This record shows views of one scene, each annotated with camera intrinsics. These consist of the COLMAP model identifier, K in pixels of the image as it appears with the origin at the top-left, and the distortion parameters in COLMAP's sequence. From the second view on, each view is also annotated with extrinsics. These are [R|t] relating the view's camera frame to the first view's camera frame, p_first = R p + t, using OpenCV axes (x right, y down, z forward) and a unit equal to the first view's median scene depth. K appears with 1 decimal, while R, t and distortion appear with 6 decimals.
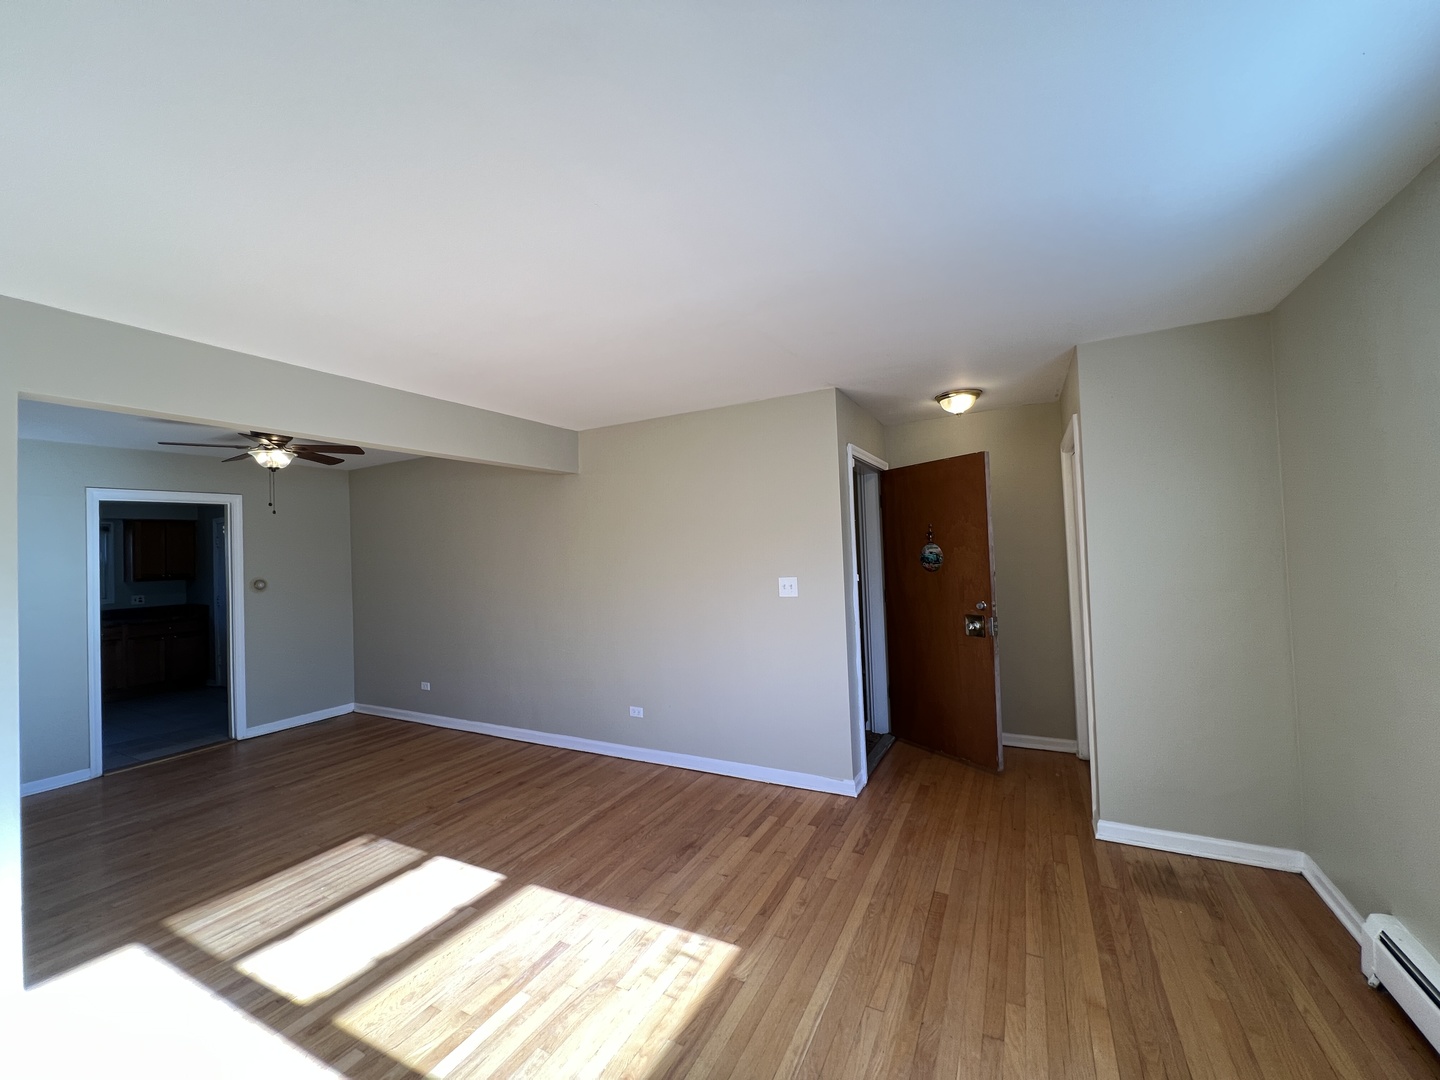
lens RADIAL K [[575.8, 0, 715.5], [0, 575.8, 541.1], [0, 0, 1]] dist [0.000488, 0.000971]
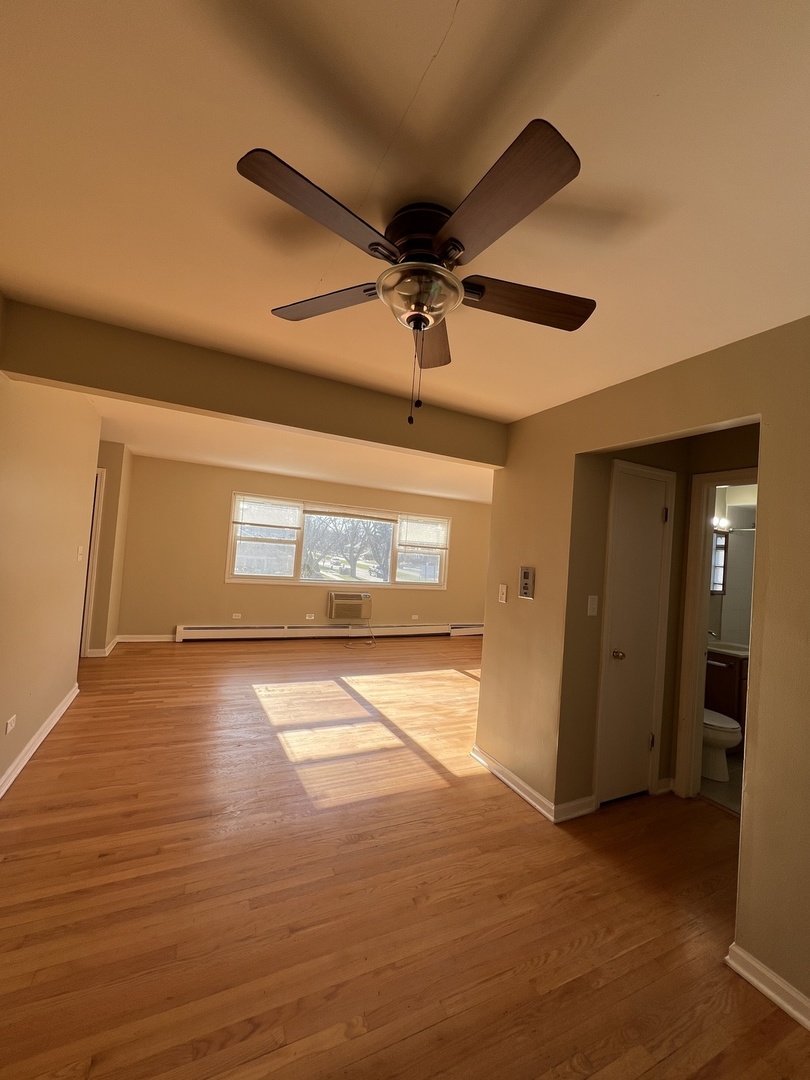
lens RADIAL K [[433.7, 0, 406.3], [0, 433.7, 540.9], [0, 0, 1]] dist [0.001011, -0.000928]
pose [[-0.815480, -0.002952, 0.578777, -1.143421], [-0.050846, 0.996486, -0.066559, 0.095993], [-0.576547, -0.083706, -0.812765, 1.527964]]
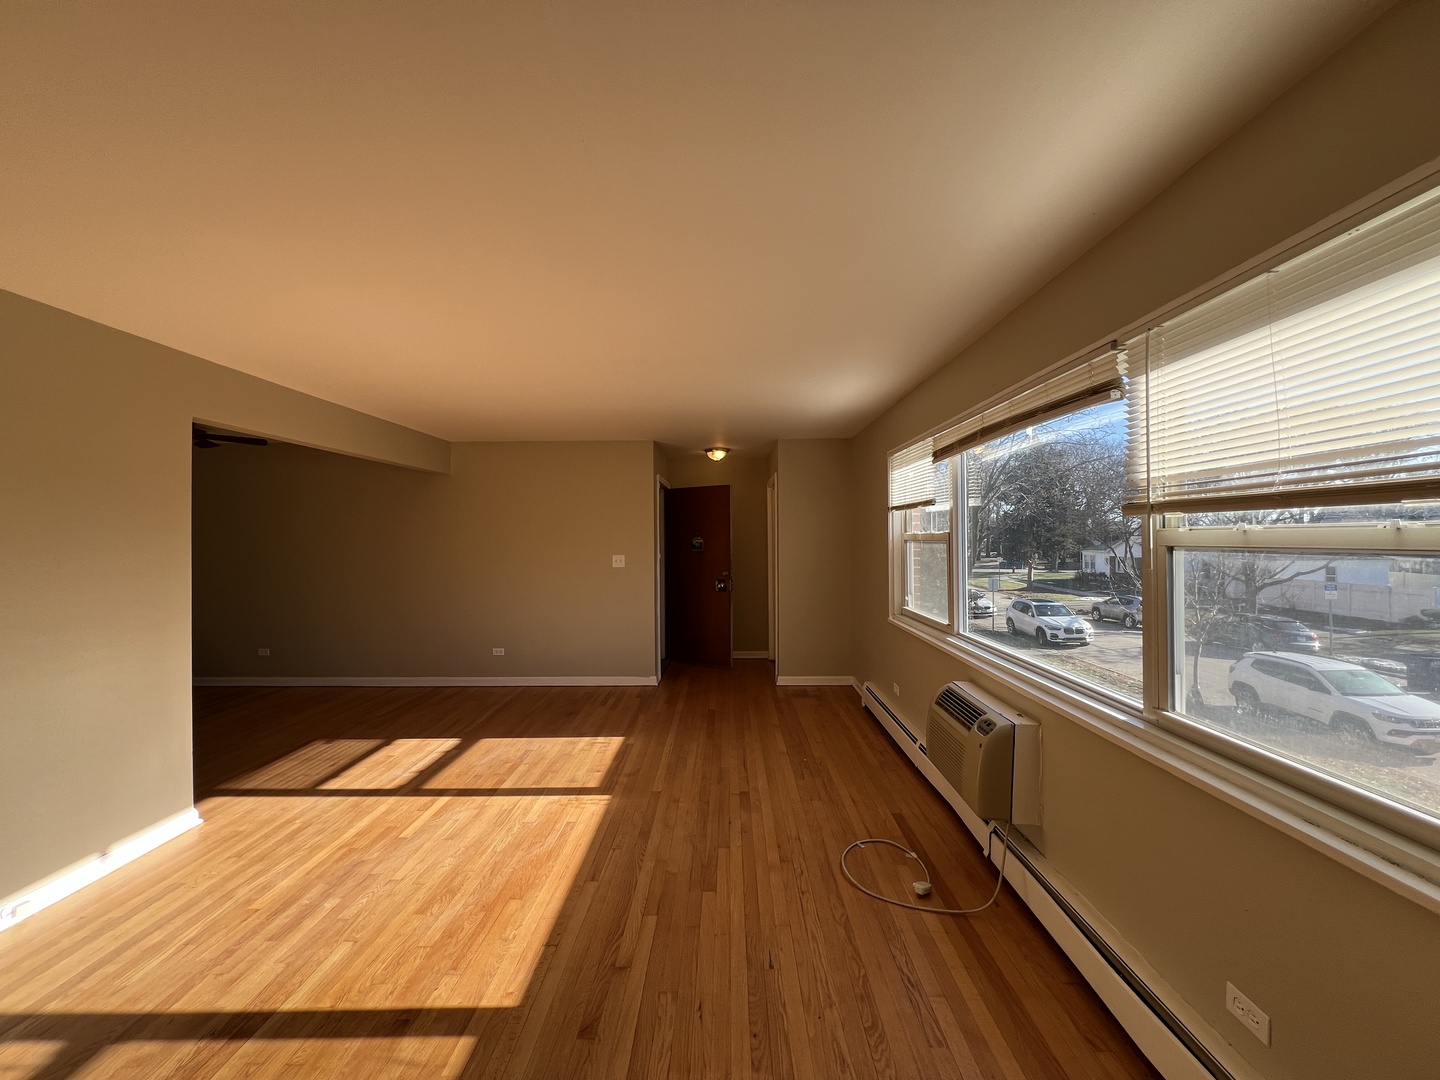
lens RADIAL K [[578.3, 0, 712.7], [0, 578.3, 542.5], [0, 0, 1]] dist [0.001011, -0.000928]
pose [[0.891752, 0.026729, 0.451735, -0.407480], [-0.033955, 0.999392, 0.007895, 0.007982], [-0.451249, -0.022380, 0.892117, -0.603533]]
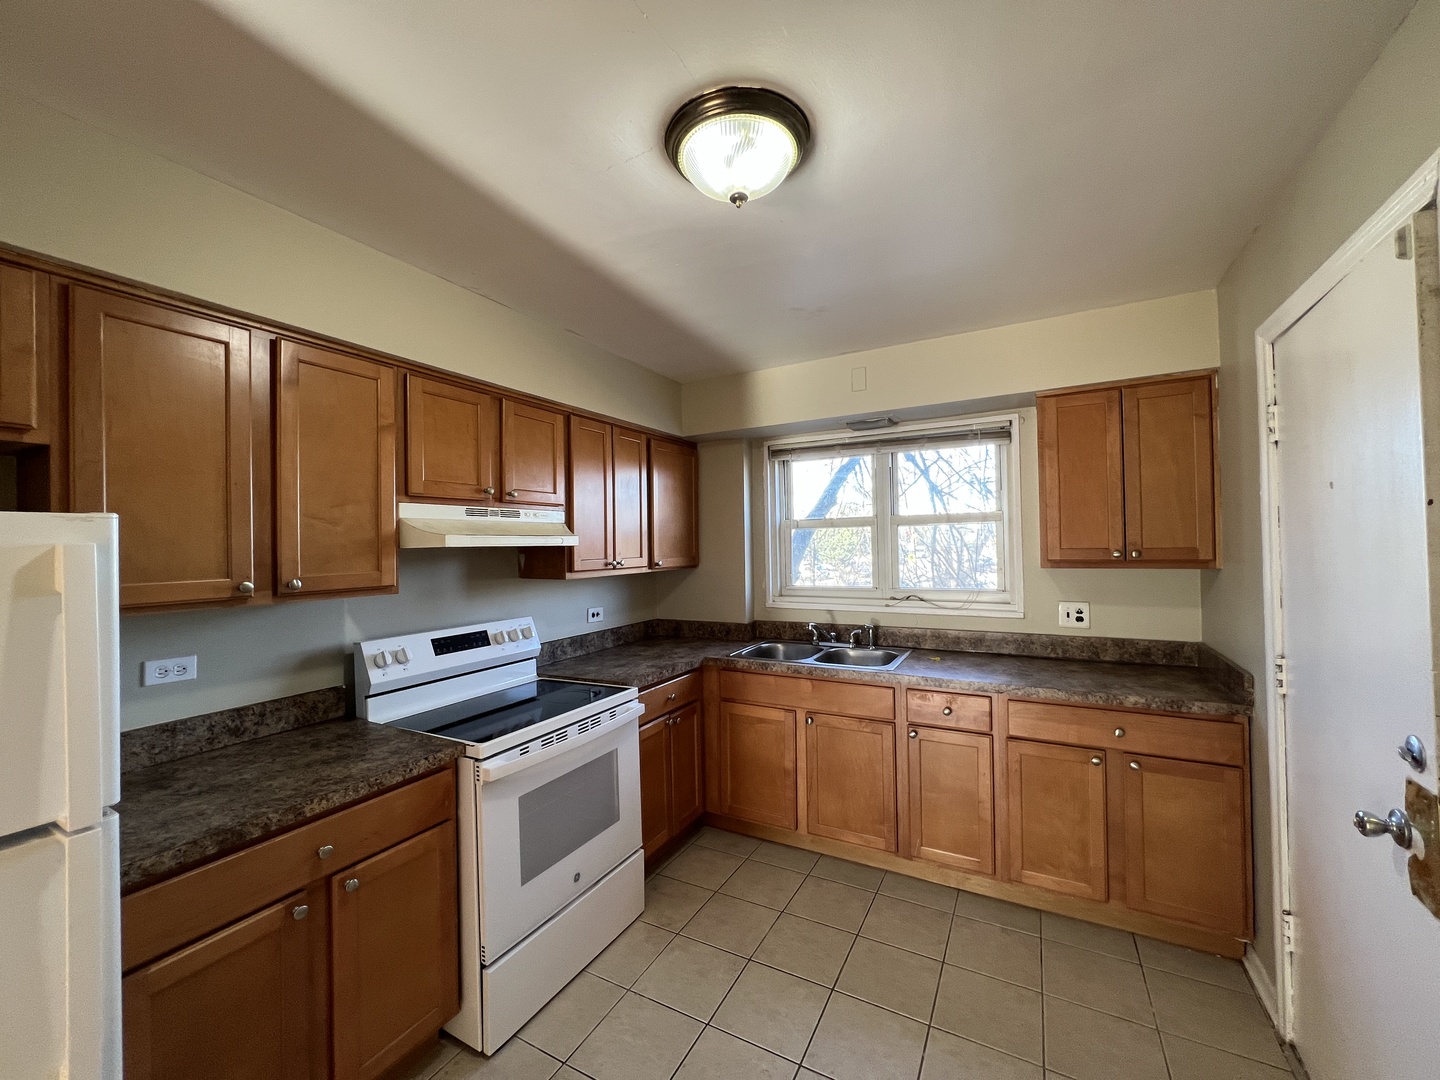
lens RADIAL K [[578.3, 0, 720.7], [0, 578.3, 535.7], [0, 0, 1]] dist [0.001011, -0.000928]
pose [[-0.002300, 0.021578, -0.999765, -1.429292], [0.034418, 0.999177, 0.021486, 0.078777], [0.999405, -0.034360, -0.003041, 1.766841]]
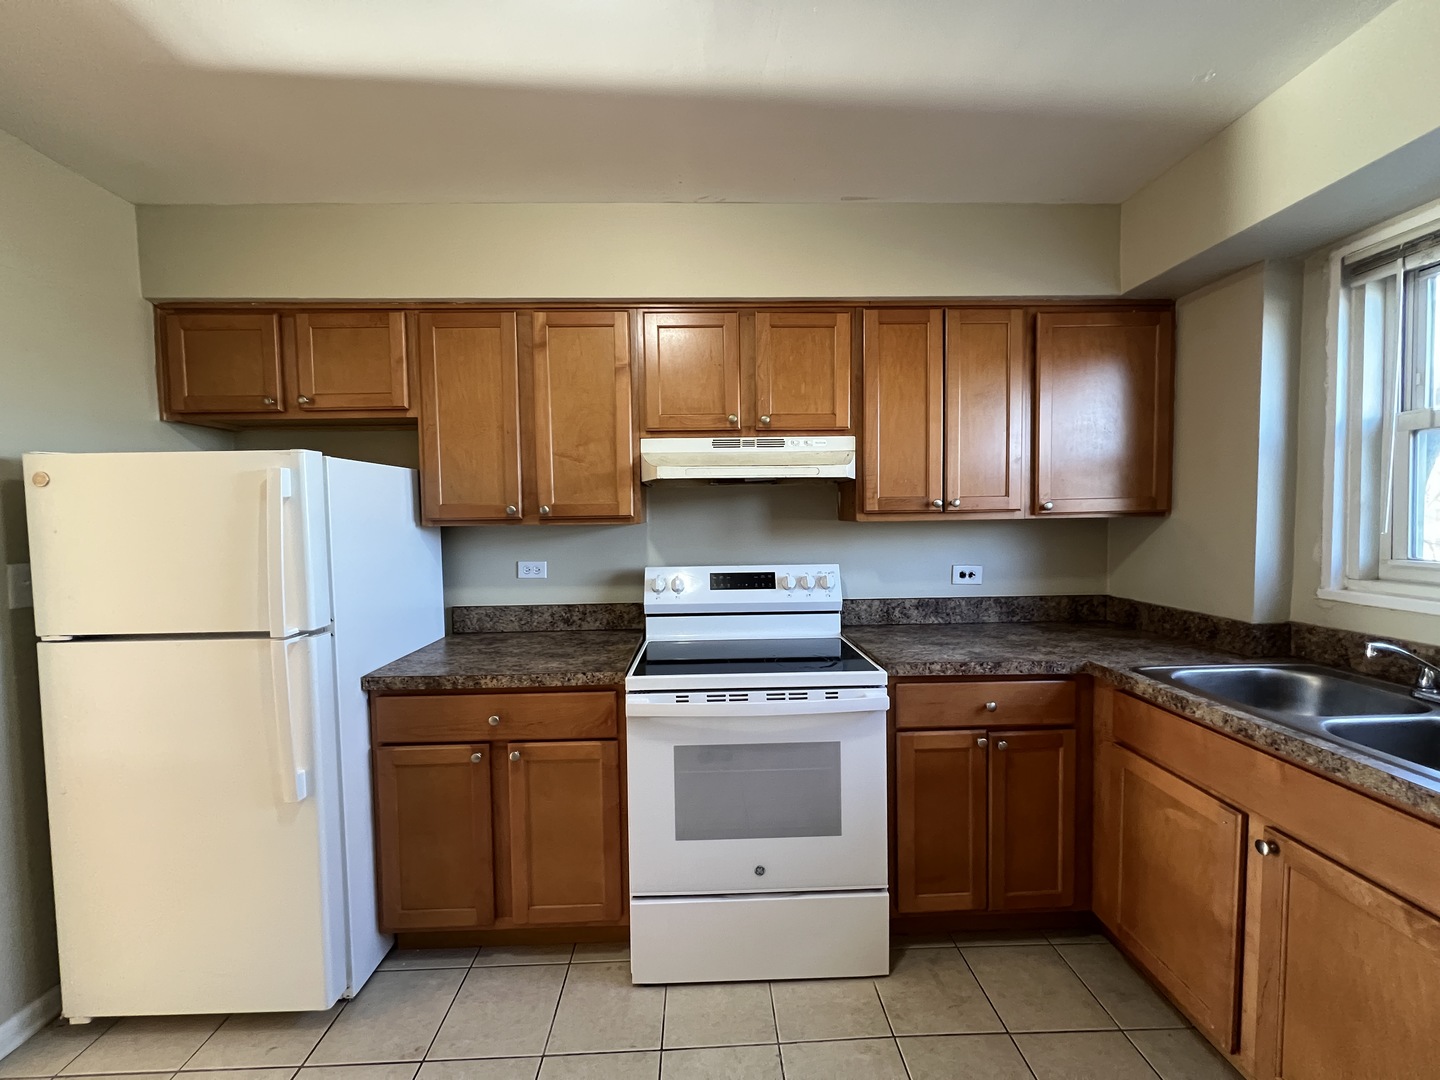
lens RADIAL K [[578.3, 0, 719.4], [0, 578.3, 537.7], [0, 0, 1]] dist [0.001011, -0.000928]
pose [[-0.864240, 0.067053, -0.498591, -1.777884], [0.052846, 0.997695, 0.042575, 0.132393], [0.500297, 0.010446, -0.865791, 2.030326]]
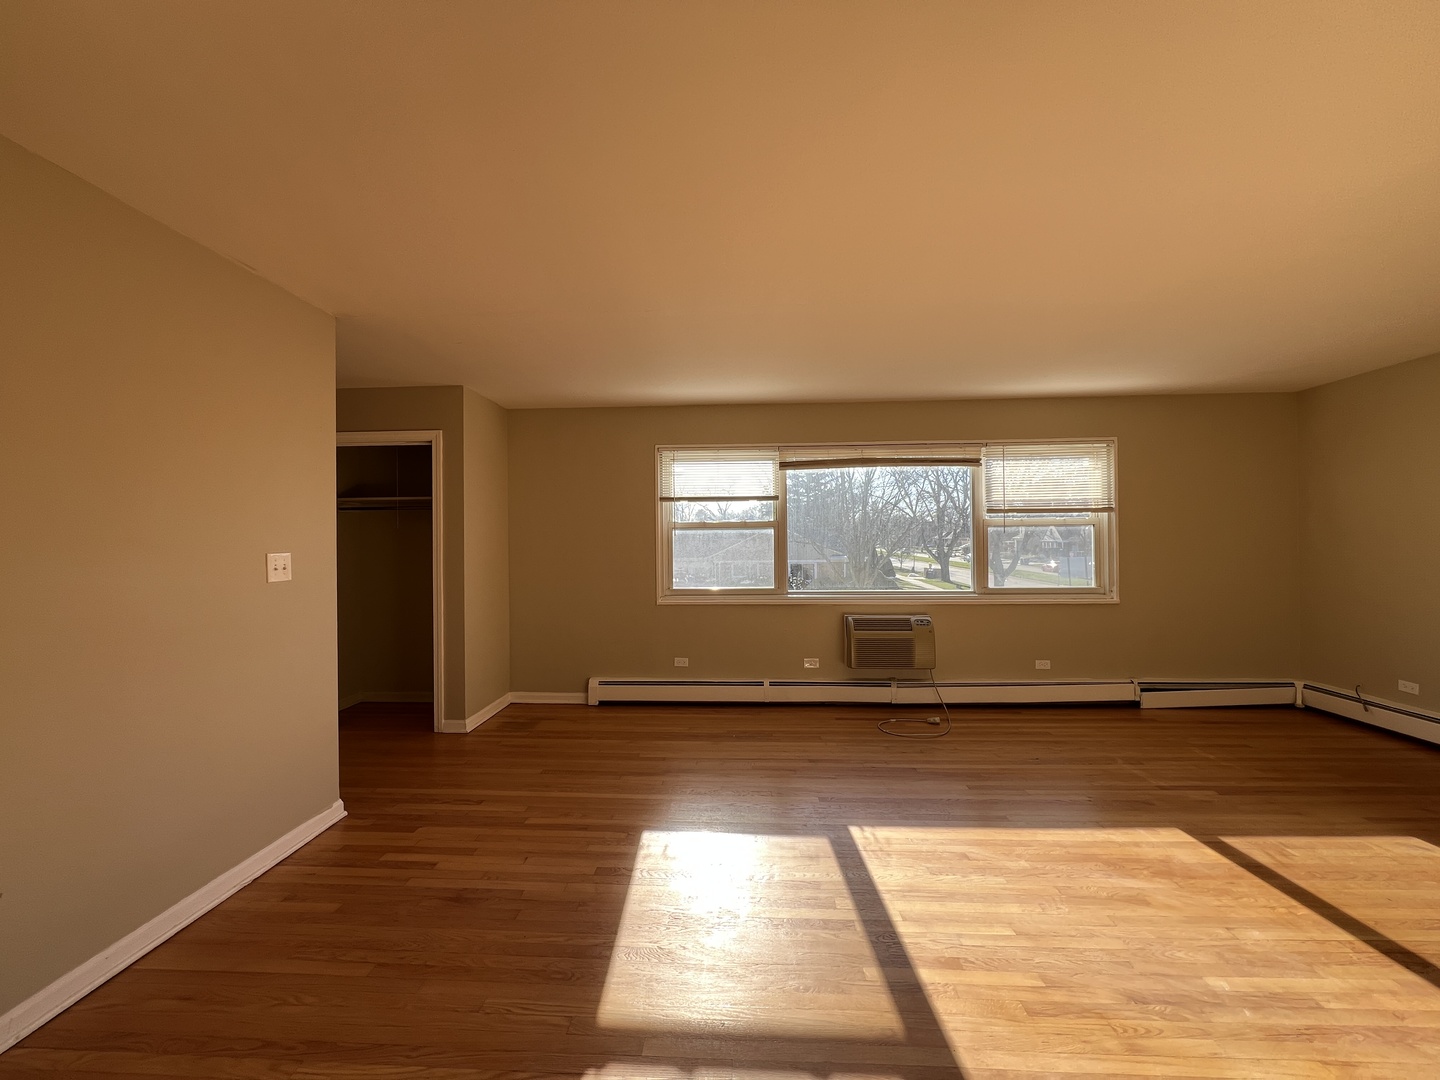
lens RADIAL K [[575.8, 0, 715.1], [0, 575.8, 537.2], [0, 0, 1]] dist [0.000488, 0.000971]
pose [[-0.431964, 0.054341, 0.900252, -0.786473], [0.009423, 0.998401, -0.055744, 0.105091], [-0.901842, -0.015596, -0.431785, 0.930386]]
